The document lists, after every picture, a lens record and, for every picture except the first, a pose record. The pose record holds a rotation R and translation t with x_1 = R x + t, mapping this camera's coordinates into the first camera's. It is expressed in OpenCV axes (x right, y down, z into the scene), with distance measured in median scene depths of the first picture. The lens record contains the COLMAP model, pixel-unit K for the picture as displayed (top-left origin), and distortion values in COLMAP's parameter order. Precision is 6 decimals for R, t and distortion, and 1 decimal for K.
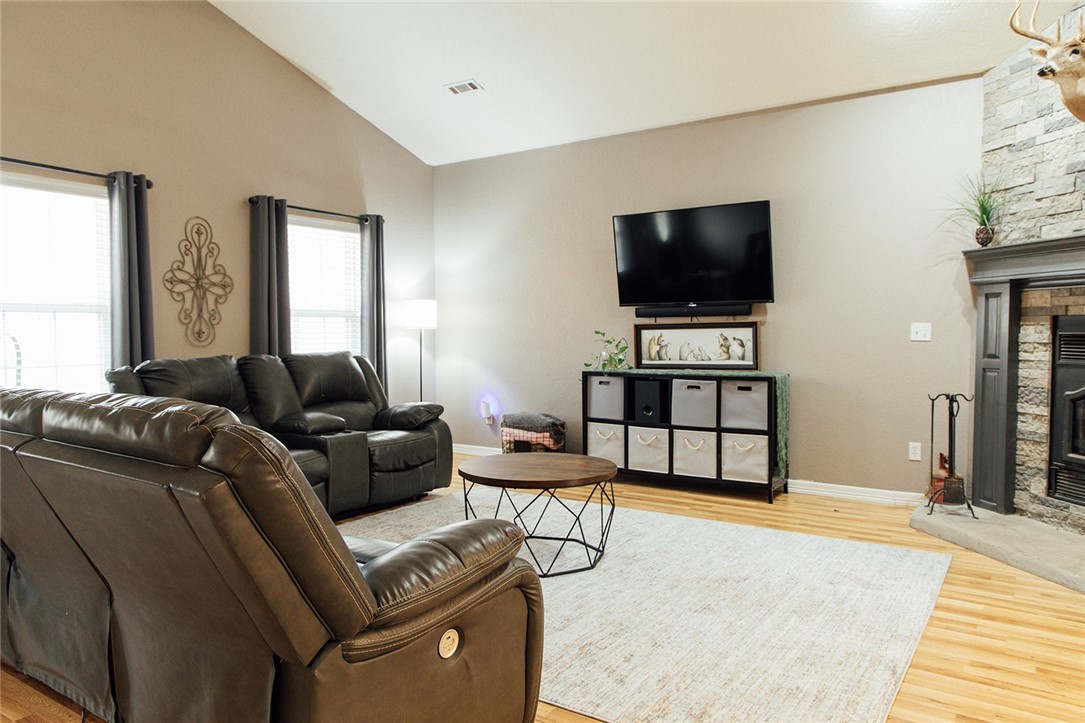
lens RADIAL K [[754.8, 0, 547.6], [0, 754.8, 356.4], [0, 0, 1]] dist [0.015537, -0.004535]
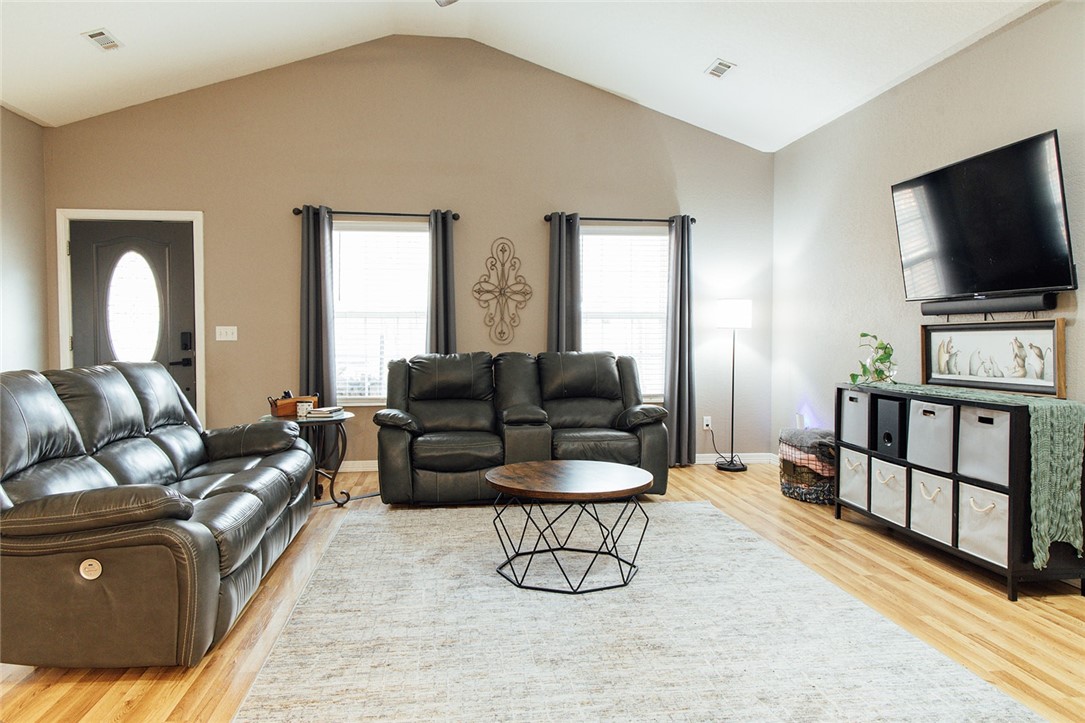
lens RADIAL K [[754.8, 0, 541.8], [0, 754.8, 358.9], [0, 0, 1]] dist [0.015537, -0.004535]
pose [[0.659414, 0.030769, -0.751150, 0.477364], [-0.027473, 0.999481, 0.016824, -0.011928], [0.751278, 0.009542, 0.659917, 0.244861]]
